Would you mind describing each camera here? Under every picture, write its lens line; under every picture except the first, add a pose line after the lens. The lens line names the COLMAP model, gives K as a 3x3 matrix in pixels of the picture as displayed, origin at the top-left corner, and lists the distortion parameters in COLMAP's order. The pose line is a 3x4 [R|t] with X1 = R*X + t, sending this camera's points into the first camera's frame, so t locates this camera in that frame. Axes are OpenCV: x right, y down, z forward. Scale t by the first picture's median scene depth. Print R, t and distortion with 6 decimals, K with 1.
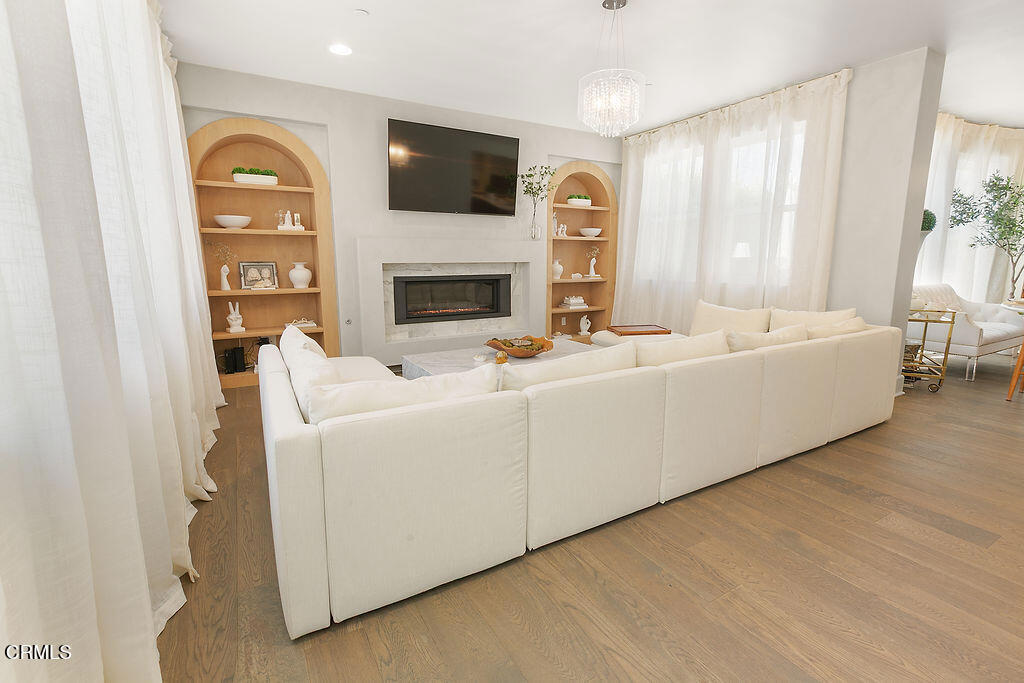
lens RADIAL K [[473.5, 0, 511.3], [0, 473.5, 337.4], [0, 0, 1]] dist [0.003145, 0.001122]
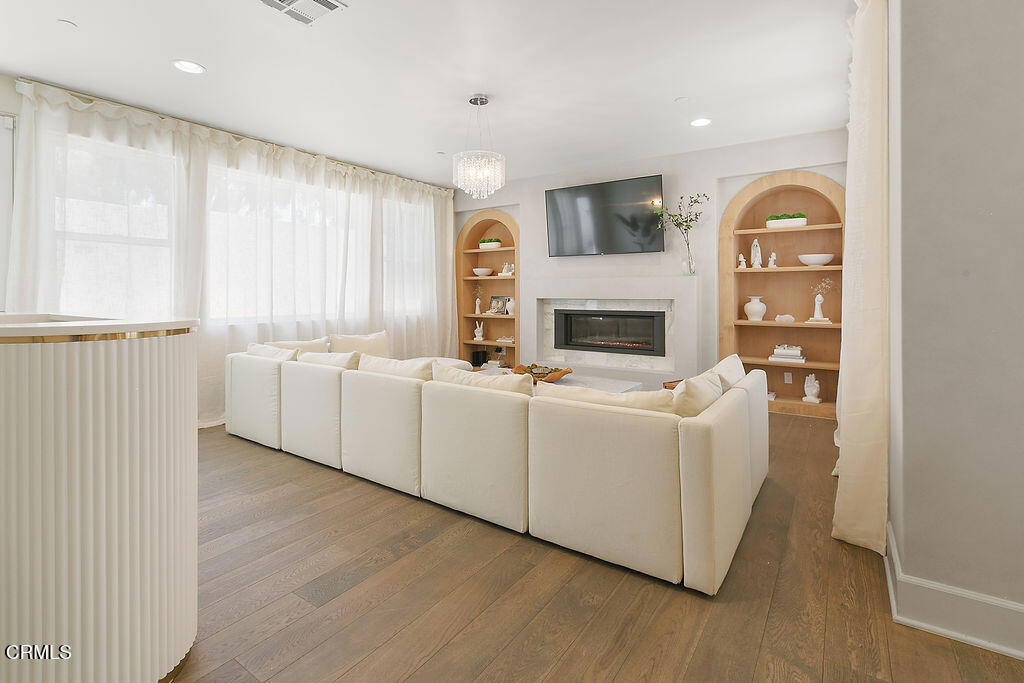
lens RADIAL K [[491.7, 0, 513.0], [0, 491.7, 291.7], [0, 0, 1]] dist [-0.002605, 0.000113]
pose [[0.408107, -0.005471, -0.912918, 0.793973], [-0.153203, 0.985391, -0.074393, -0.055435], [0.899988, 0.170222, 0.401306, 0.344859]]
